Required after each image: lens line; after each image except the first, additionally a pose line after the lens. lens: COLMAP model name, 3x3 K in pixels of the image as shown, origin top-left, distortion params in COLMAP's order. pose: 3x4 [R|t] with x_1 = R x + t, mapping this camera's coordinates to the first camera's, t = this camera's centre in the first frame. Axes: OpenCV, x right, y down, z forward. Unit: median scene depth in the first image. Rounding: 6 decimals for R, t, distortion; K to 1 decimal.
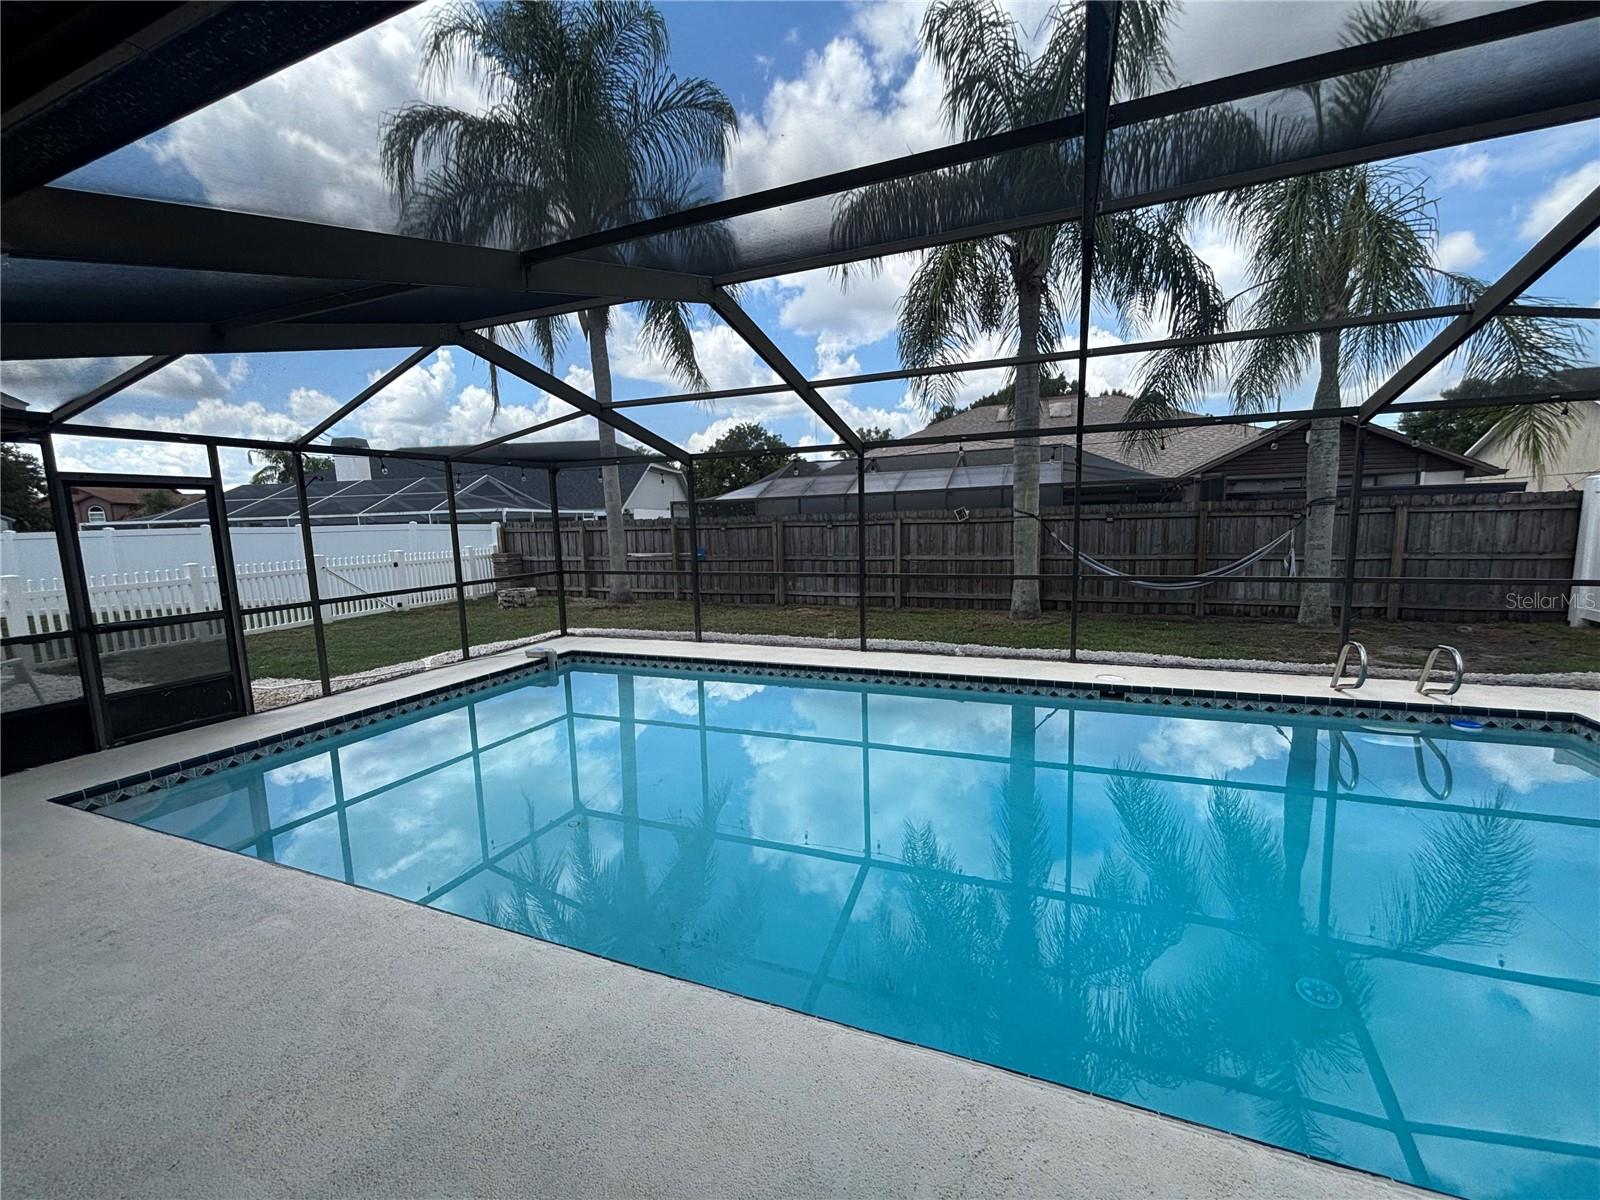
lens RADIAL K [[647.9, 0, 803.0], [0, 647.9, 614.8], [0, 0, 1]] dist [0.011248, -0.000951]
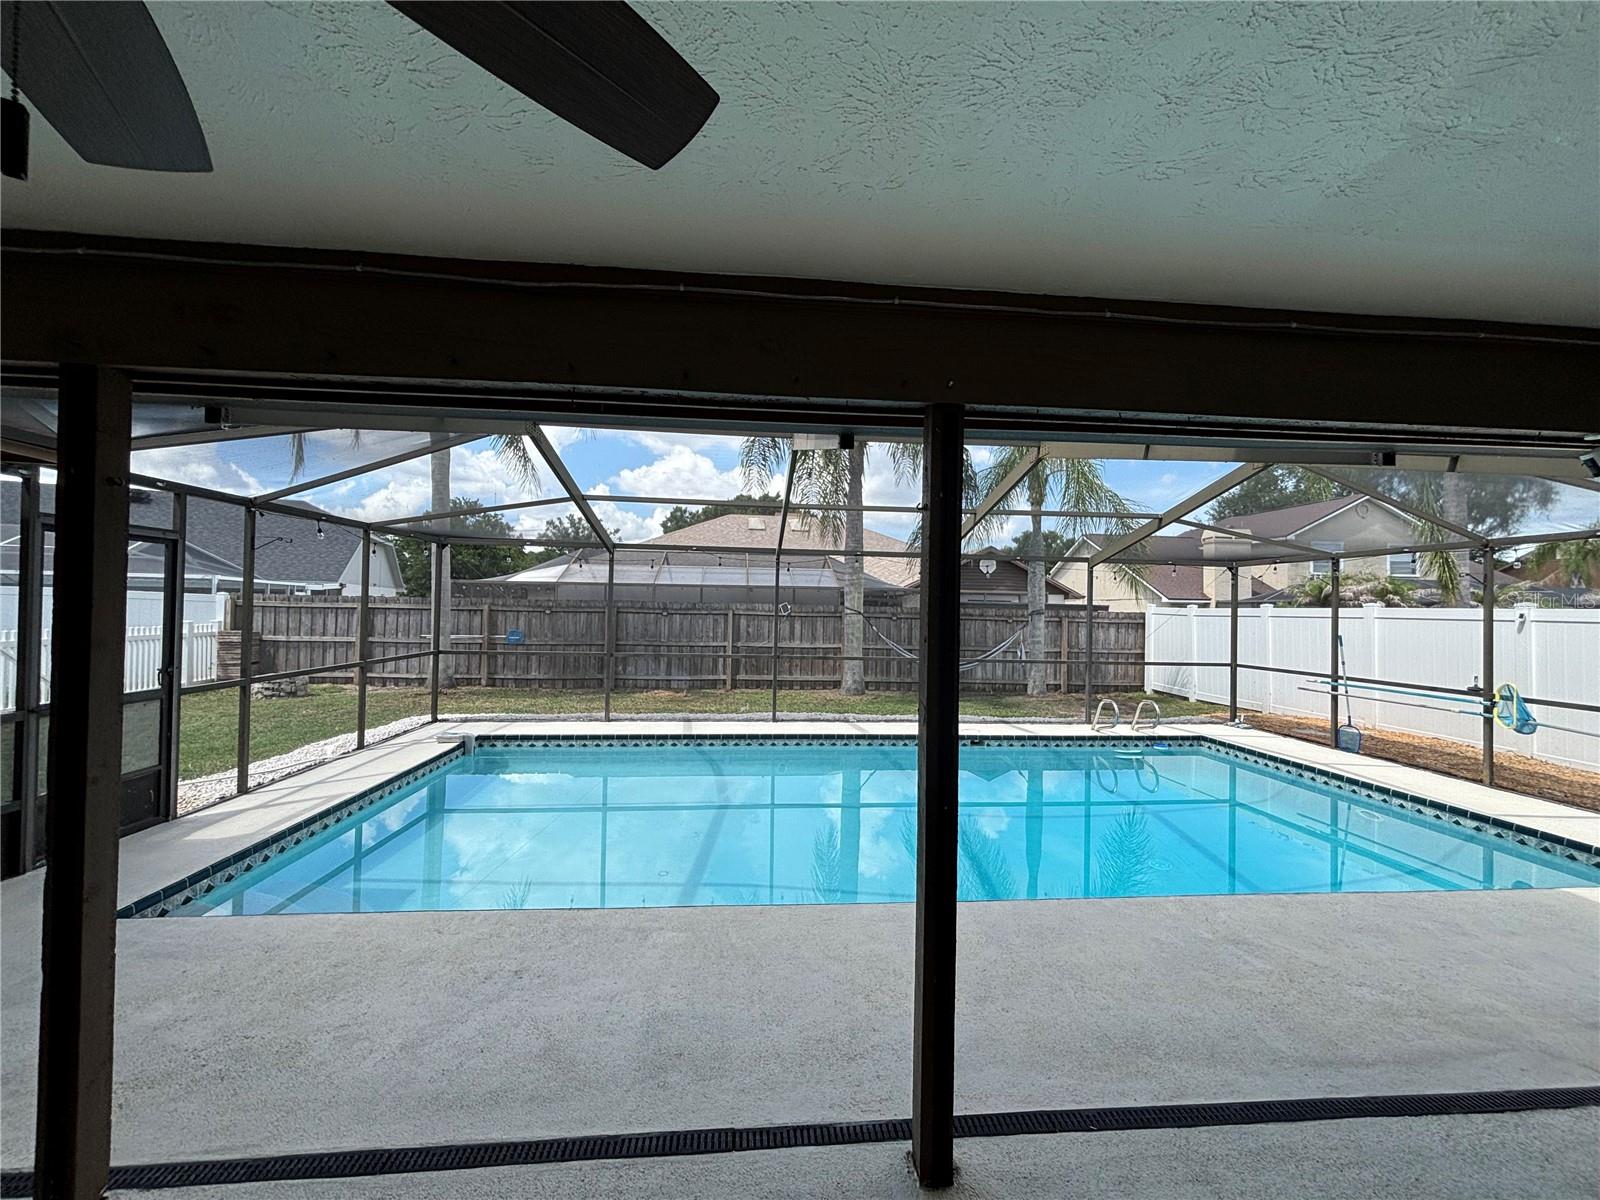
lens RADIAL K [[647.9, 0, 802.6], [0, 647.9, 600.5], [0, 0, 1]] dist [0.011248, -0.000951]
pose [[0.887341, 0.050831, 0.458303, -0.314519], [0.024371, 0.987346, -0.156695, 0.018723], [-0.460469, 0.150211, 0.874874, -0.056786]]
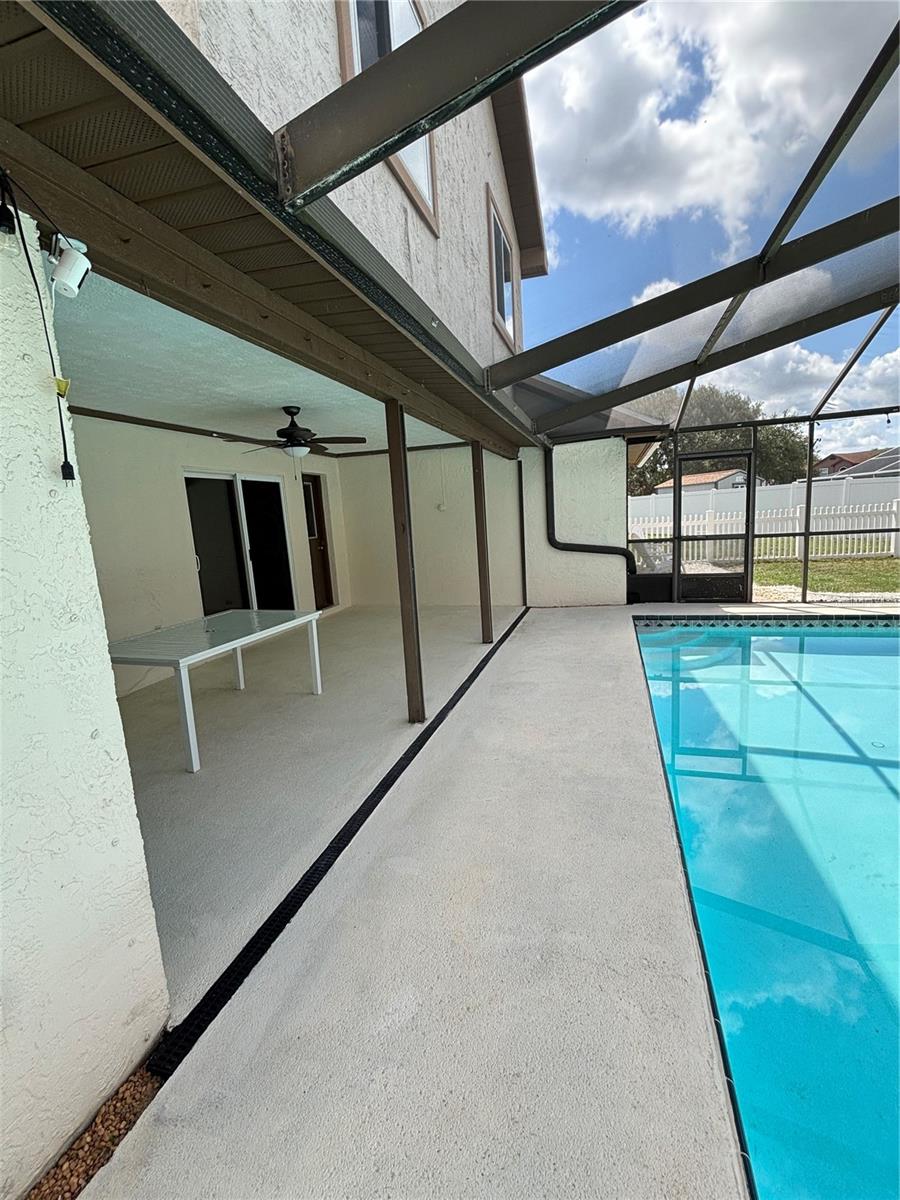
lens RADIAL K [[522.0, 0, 448.6], [0, 522.0, 608.6], [0, 0, 1]] dist [-0.001834, -0.000250]
pose [[0.099066, 0.195533, -0.975681, 0.172188], [-0.090710, 0.978196, 0.186827, -0.000268], [0.990938, 0.069995, 0.114642, 0.085745]]
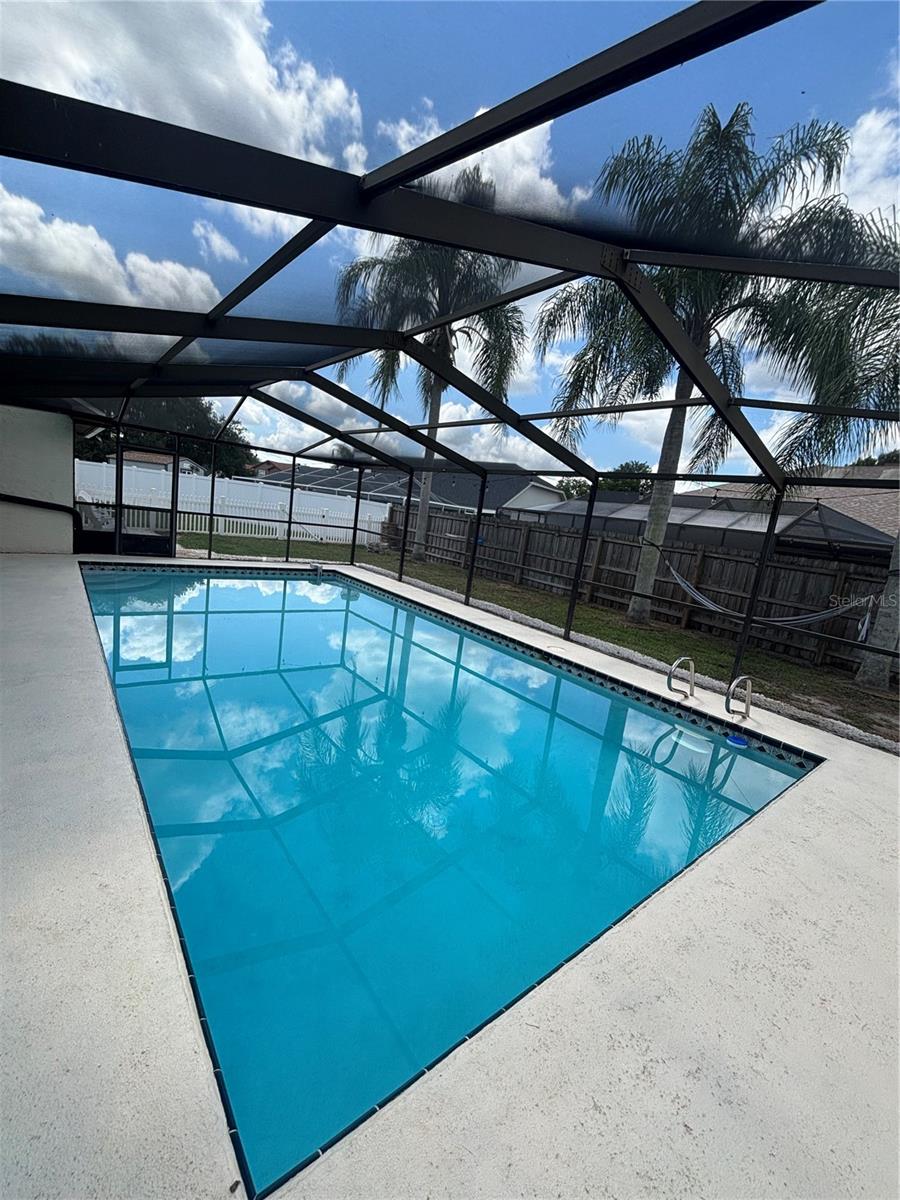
lens RADIAL K [[485.9, 0, 449.8], [0, 485.9, 618.4], [0, 0, 1]] dist [0.011248, -0.000951]
pose [[0.858723, 0.243202, -0.451052, 0.450638], [-0.226743, 0.969679, 0.091161, -0.008003], [0.459547, 0.023990, 0.887830, -0.032344]]
